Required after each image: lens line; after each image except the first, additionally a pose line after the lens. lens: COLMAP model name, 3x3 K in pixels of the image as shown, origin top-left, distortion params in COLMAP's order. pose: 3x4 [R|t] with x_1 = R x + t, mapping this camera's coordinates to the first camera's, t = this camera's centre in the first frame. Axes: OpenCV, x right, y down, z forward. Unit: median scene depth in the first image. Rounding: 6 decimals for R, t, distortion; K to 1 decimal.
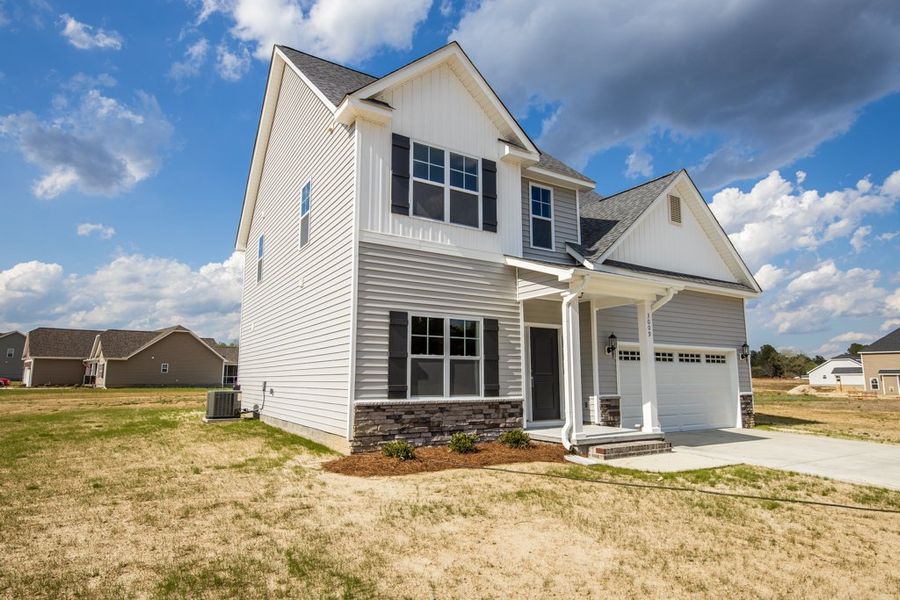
lens RADIAL K [[507.9, 0, 449.9], [0, 507.9, 303.0], [0, 0, 1]] dist [0.031325, 0.000823]
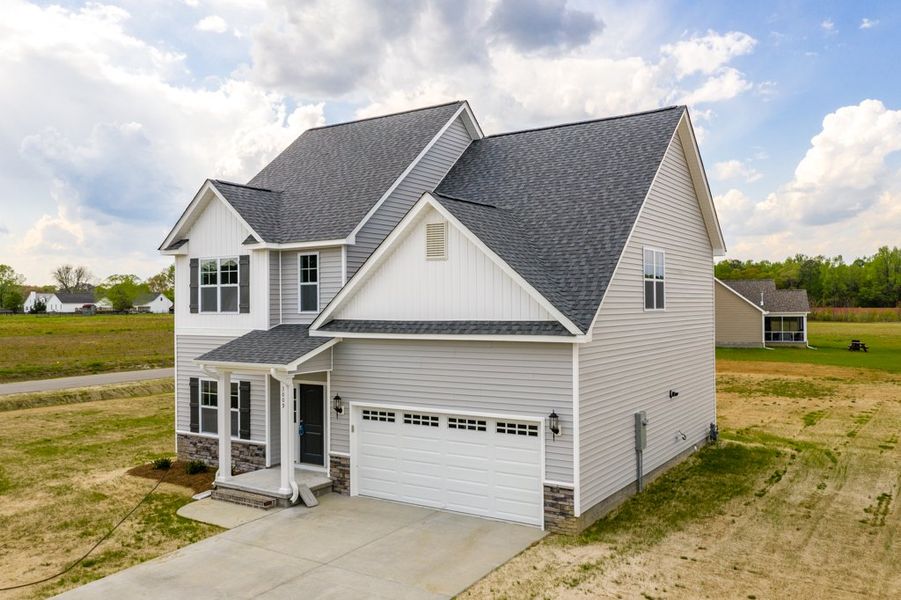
lens RADIAL K [[720.4, 0, 447.8], [0, 720.4, 292.4], [0, 0, 1]] dist [0.033474, -0.012276]
pose [[0.417557, -0.019083, -0.908450, 2.067097], [0.144861, 0.988390, 0.045821, -0.212313], [0.897029, -0.150732, 0.415474, 0.744666]]
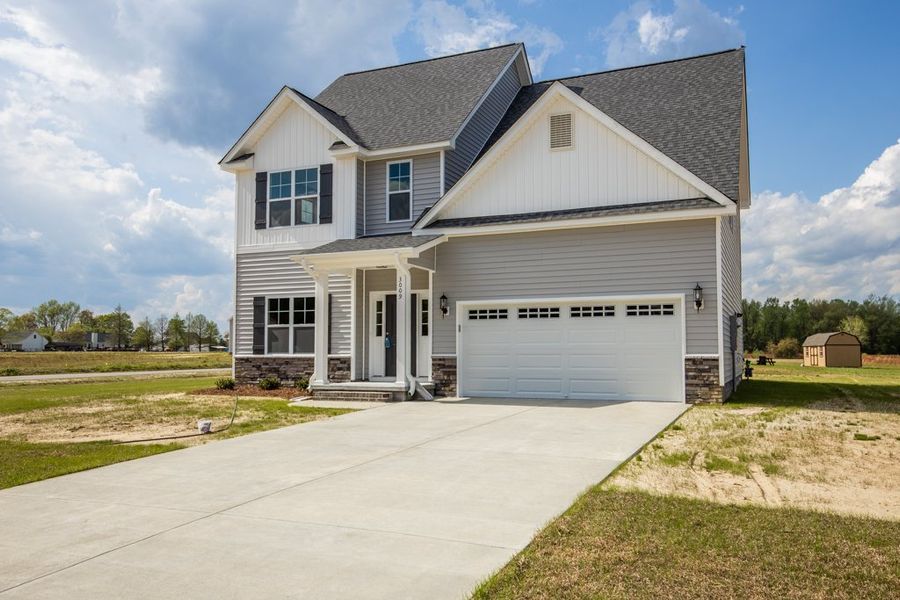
lens RADIAL K [[719.6, 0, 449.7], [0, 719.6, 303.2], [0, 0, 1]] dist [0.033474, -0.012276]
pose [[0.554910, -0.060393, -0.829716, 1.786861], [0.124387, 0.992173, 0.010972, 0.074991], [0.822559, -0.109294, 0.558079, 0.256346]]
